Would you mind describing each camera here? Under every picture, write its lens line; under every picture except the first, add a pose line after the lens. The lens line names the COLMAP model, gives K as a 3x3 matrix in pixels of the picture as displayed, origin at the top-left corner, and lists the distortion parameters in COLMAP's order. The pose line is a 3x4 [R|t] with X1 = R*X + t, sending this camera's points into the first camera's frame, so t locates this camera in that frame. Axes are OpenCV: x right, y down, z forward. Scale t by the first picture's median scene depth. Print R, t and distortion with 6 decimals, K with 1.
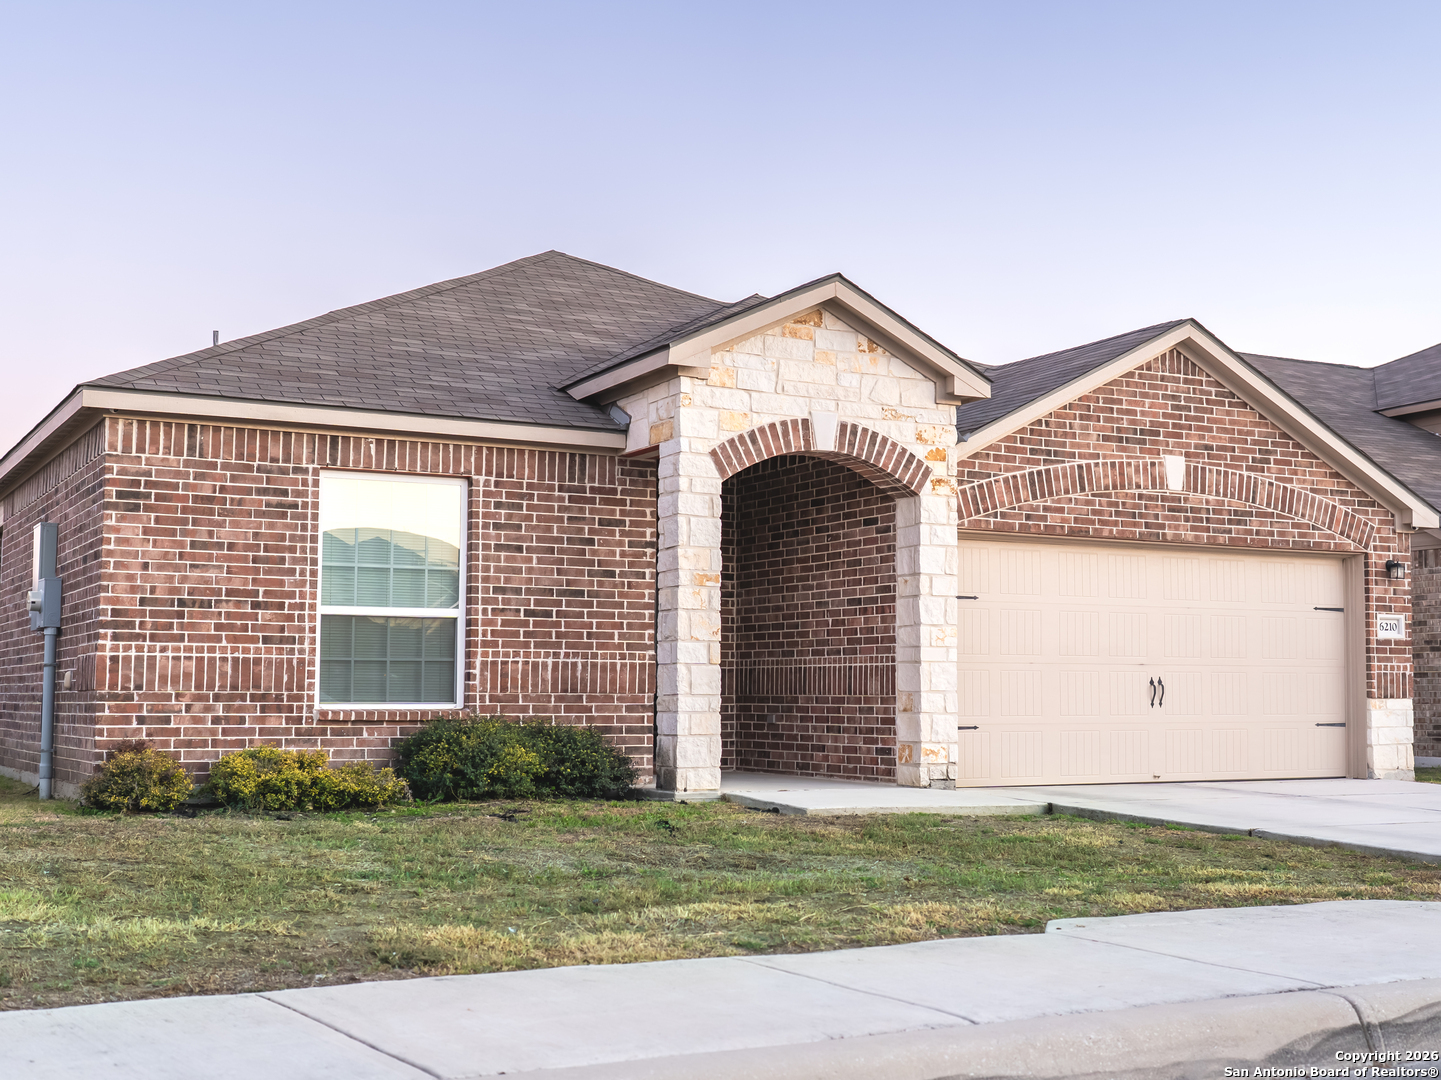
lens RADIAL K [[1810.7, 0, 720.5], [0, 1810.7, 540.0], [0, 0, 1]] dist [0.009345, 0.015162]
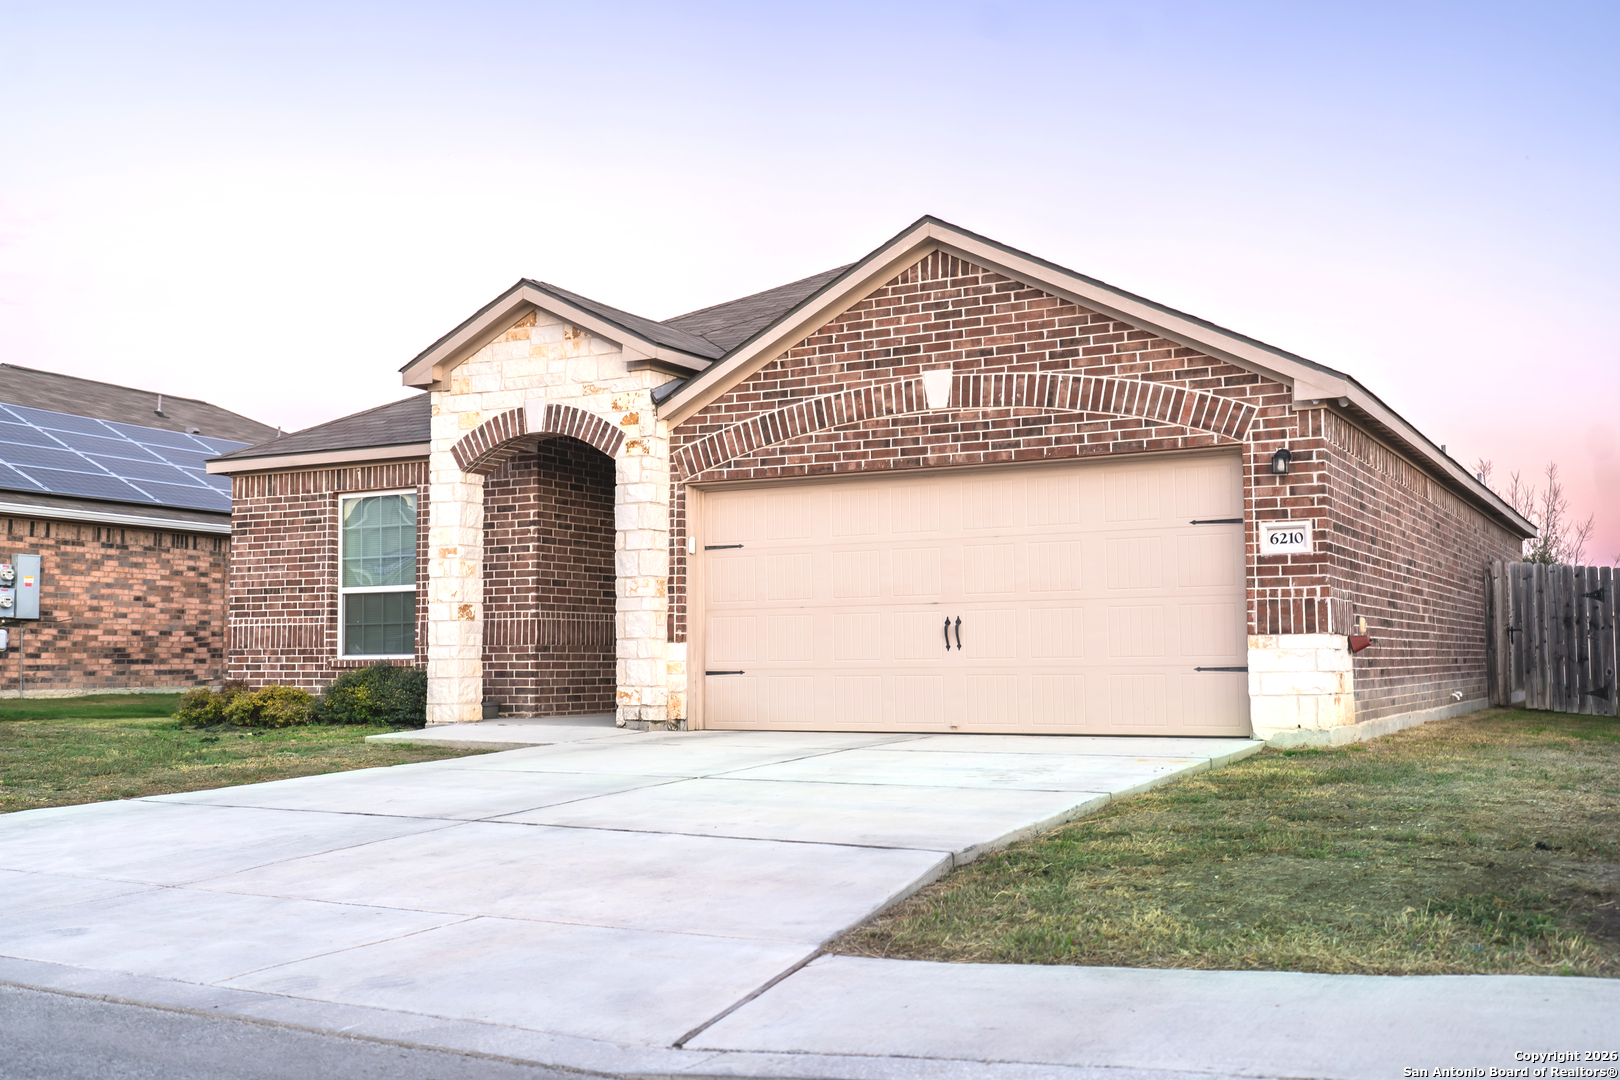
lens RADIAL K [[1598.6, 0, 810.0], [0, 1598.6, 540.0], [0, 0, 1]] dist [0.008517, 0.000496]
pose [[0.546875, -0.069201, -0.834350, 0.916127], [0.084623, 0.996043, -0.027146, 0.056259], [0.832927, -0.055759, 0.550567, 0.532870]]
